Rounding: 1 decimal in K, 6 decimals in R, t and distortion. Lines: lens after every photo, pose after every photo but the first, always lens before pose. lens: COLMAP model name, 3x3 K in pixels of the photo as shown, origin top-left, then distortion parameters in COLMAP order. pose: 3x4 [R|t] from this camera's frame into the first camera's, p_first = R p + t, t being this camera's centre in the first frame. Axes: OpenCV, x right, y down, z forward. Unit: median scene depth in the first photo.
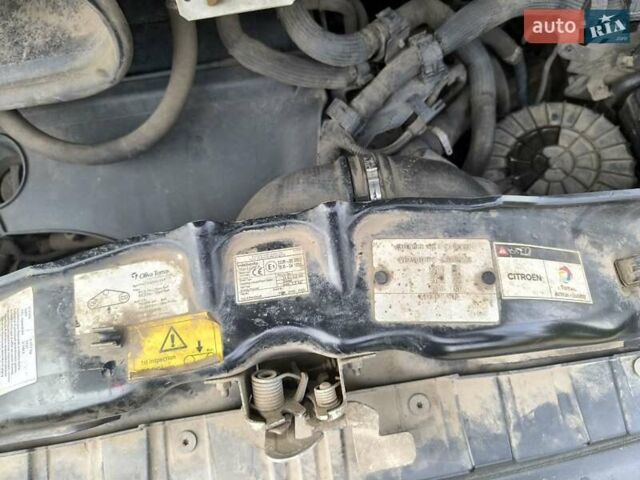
lens RADIAL K [[444.3, 0, 320.0], [0, 444.3, 240.0], [0, 0, 1]] dist [0.022835, -0.021553]
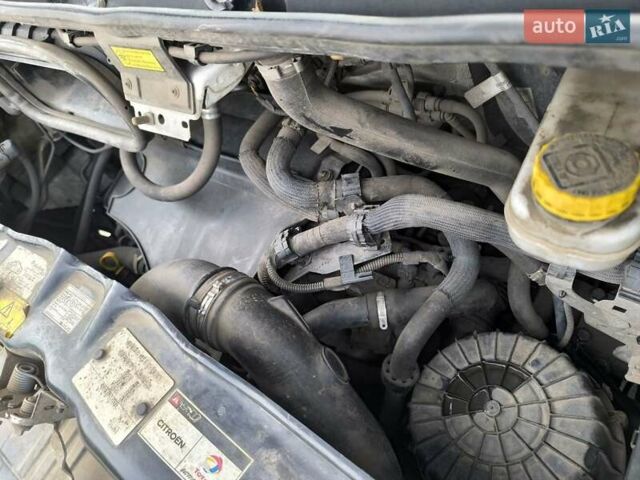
lens RADIAL K [[444.3, 0, 320.0], [0, 444.3, 240.0], [0, 0, 1]] dist [0.022835, -0.021553]
pose [[0.723824, 0.429550, -0.539969, 1.038007], [-0.515824, 0.856636, -0.009996, -0.456475], [0.458263, 0.285764, 0.841626, 0.141571]]
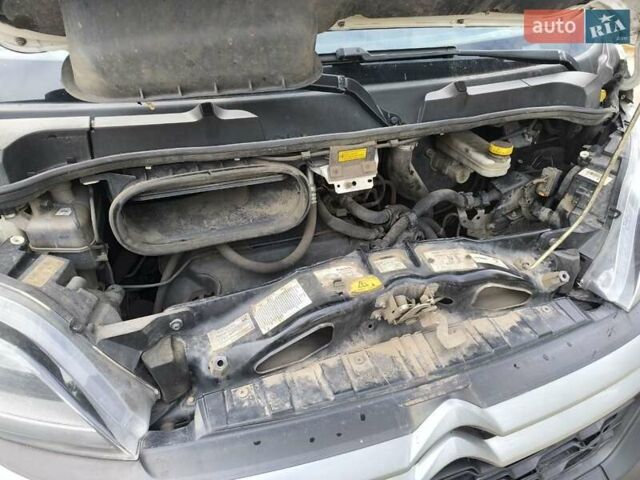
lens RADIAL K [[444.3, 0, 320.0], [0, 444.3, 240.0], [0, 0, 1]] dist [0.022835, -0.021553]
pose [[0.980134, -0.065972, 0.187041, -0.927458], [0.163533, 0.802414, -0.573925, 1.303663], [-0.112222, 0.593111, 0.797262, -1.025471]]
